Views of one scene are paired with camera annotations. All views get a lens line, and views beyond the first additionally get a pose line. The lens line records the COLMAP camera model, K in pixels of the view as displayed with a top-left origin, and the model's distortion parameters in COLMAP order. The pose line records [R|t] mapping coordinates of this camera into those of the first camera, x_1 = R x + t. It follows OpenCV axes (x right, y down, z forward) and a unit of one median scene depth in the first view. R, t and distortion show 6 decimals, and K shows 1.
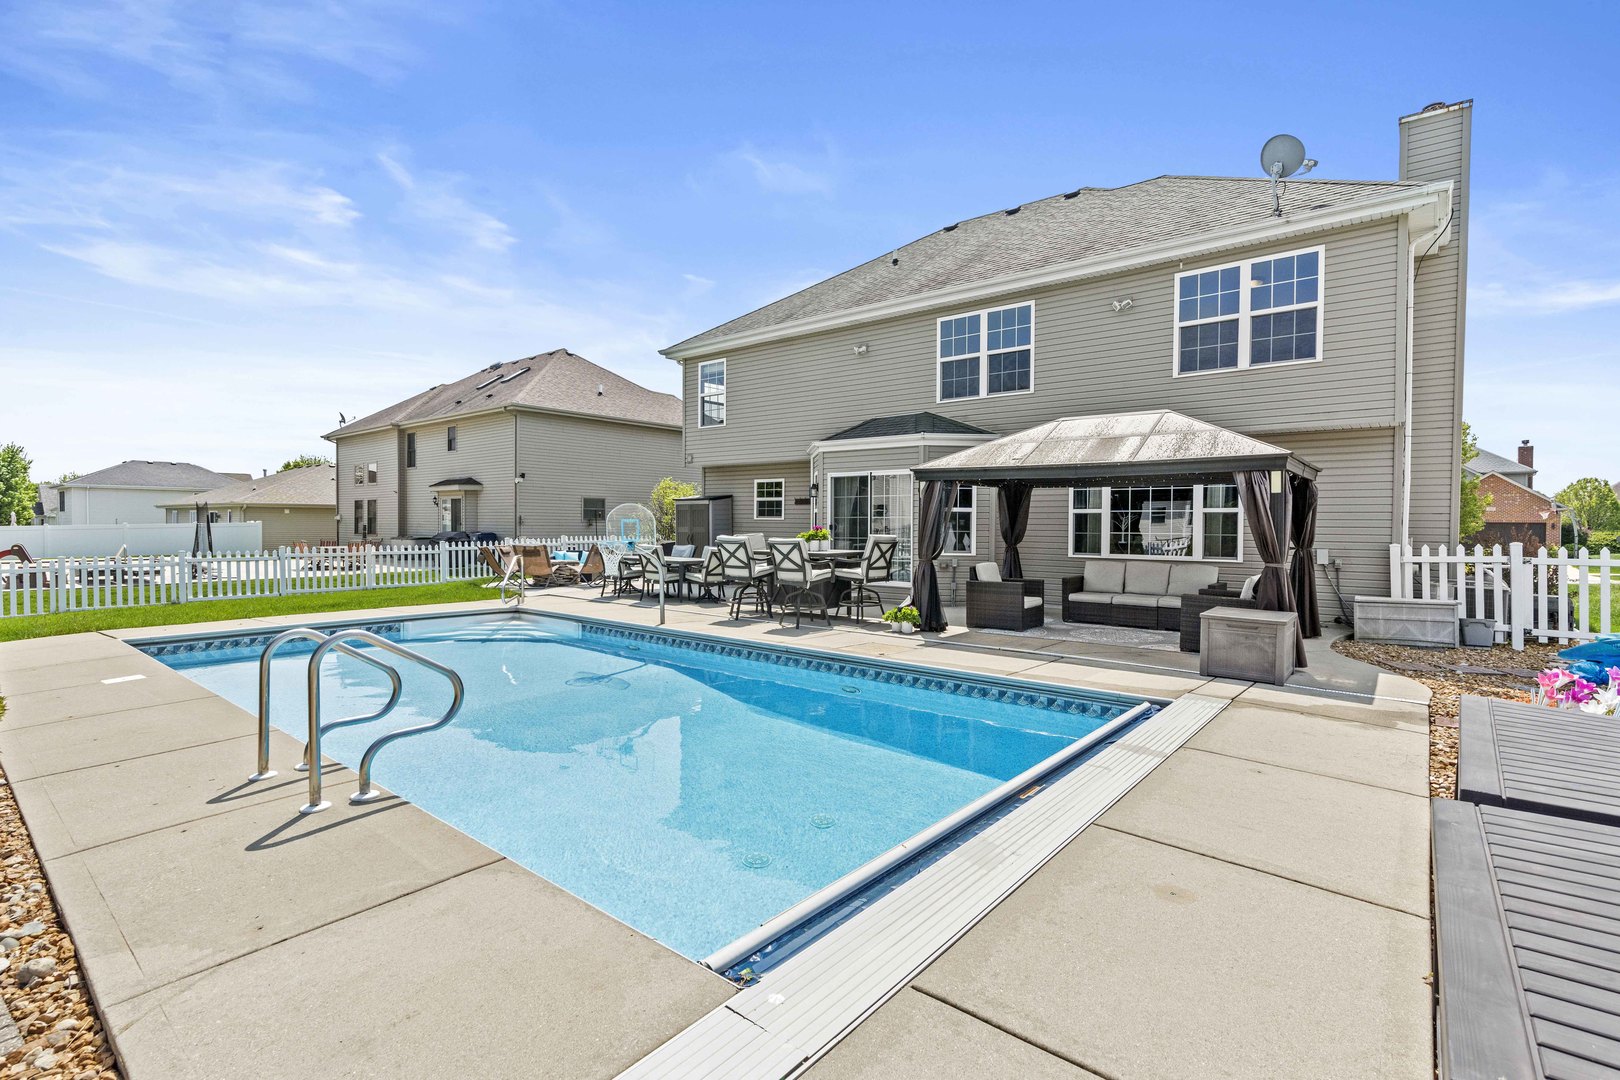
lens RADIAL K [[739.0, 0, 823.9], [0, 739.0, 537.4], [0, 0, 1]] dist [-0.000319, -0.000053]
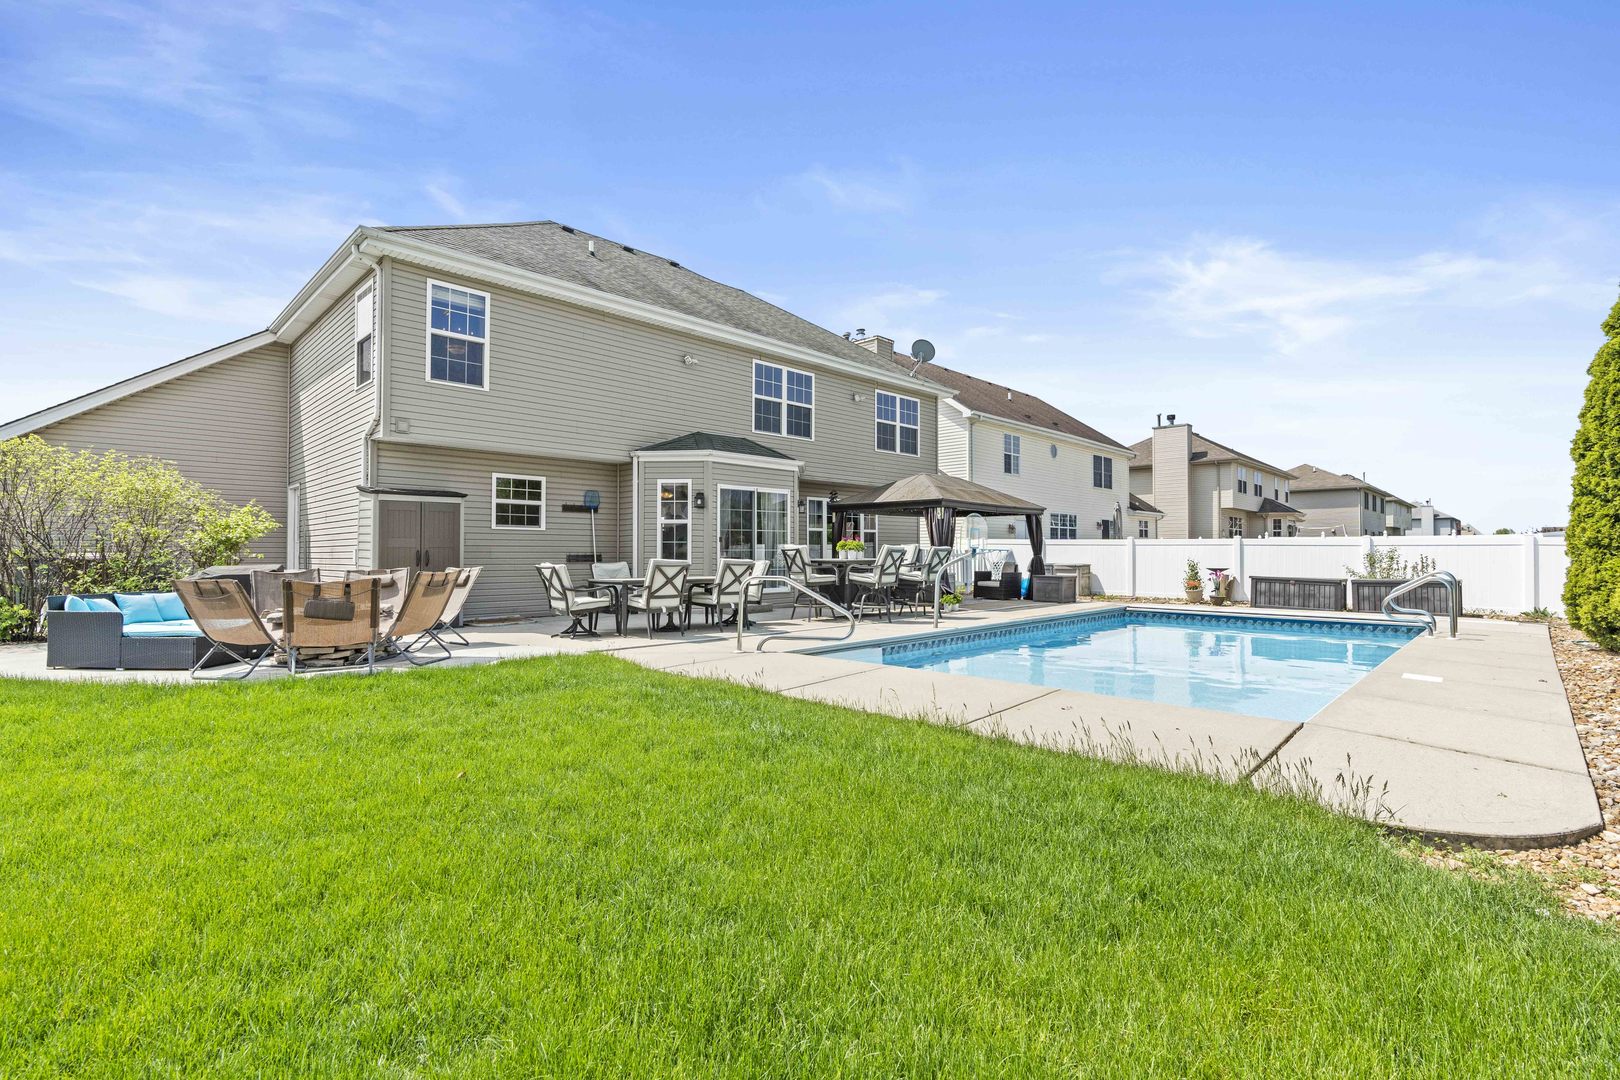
lens RADIAL K [[739.0, 0, 823.9], [0, 739.0, 537.4], [0, 0, 1]] dist [-0.000319, -0.000053]
pose [[0.095508, -0.006996, 0.995404, -0.989462], [0.003948, 0.999970, 0.006649, -0.024664], [-0.995421, 0.003295, 0.095532, 0.781292]]
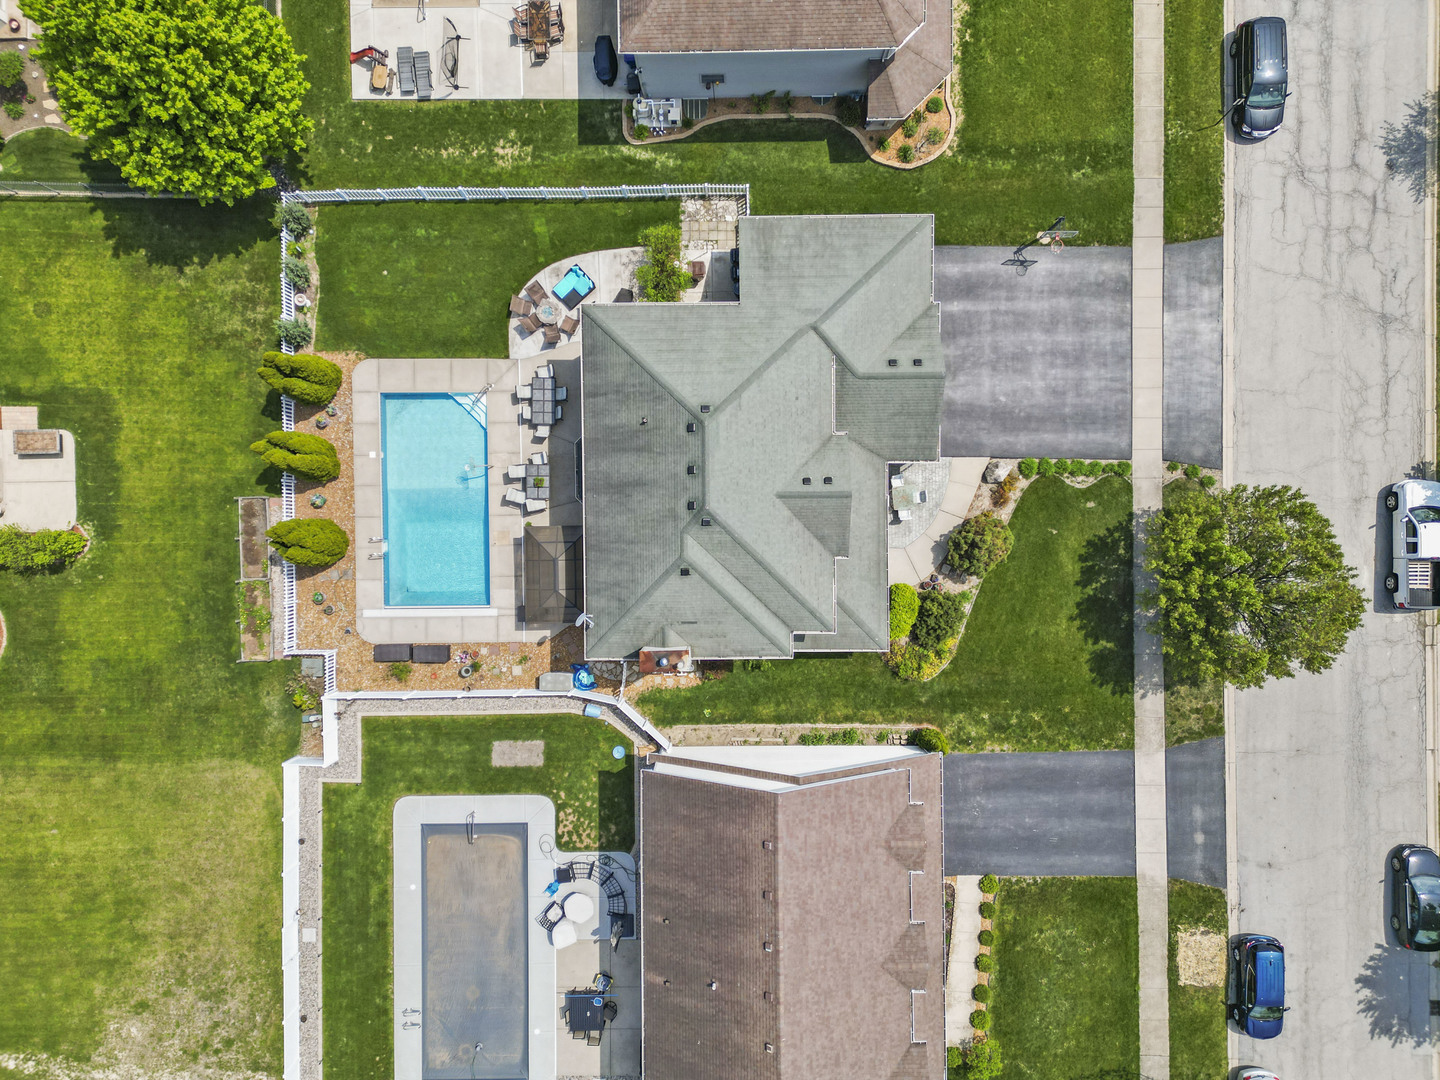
lens RADIAL K [[1014.3, 0, 722.8], [0, 1014.3, 542.2], [0, 0, 1]] dist [0.083099, -0.073815]
pose [[0.626663, 0.779123, -0.016119, 0.589802], [0.024777, 0.000754, 0.999693, -3.401471], [0.778896, -0.626870, -0.018832, 1.261169]]
